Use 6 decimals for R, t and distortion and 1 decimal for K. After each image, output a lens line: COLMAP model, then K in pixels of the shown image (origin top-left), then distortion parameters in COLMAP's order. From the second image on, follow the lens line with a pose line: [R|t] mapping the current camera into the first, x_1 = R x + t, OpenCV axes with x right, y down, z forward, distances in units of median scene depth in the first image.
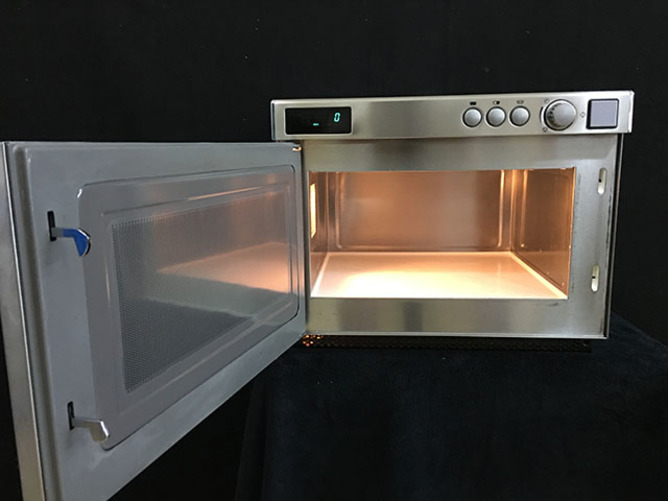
lens RADIAL K [[584.2, 0, 334.0], [0, 584.2, 250.5], [0, 0, 1]] dist [0.009091, 0.007568]
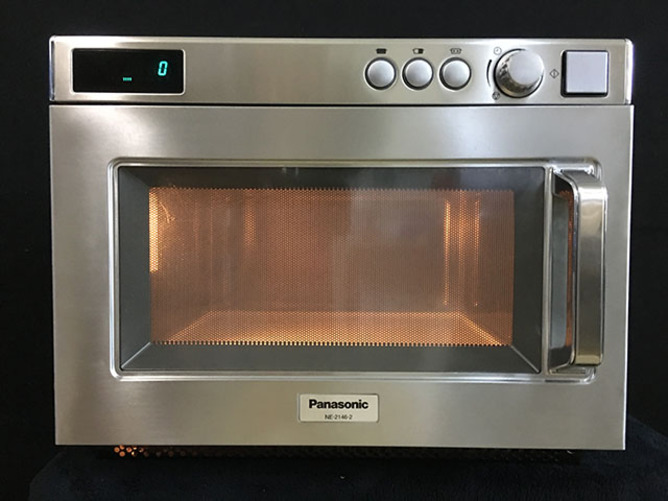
lens RADIAL K [[584.2, 0, 334.0], [0, 584.2, 250.5], [0, 0, 1]] dist [0.009091, 0.007568]
pose [[0.998369, 0.020278, 0.053359, 0.157264], [-0.011174, 0.986115, -0.165690, 0.061012], [-0.055978, 0.164824, 0.984733, 0.420142]]
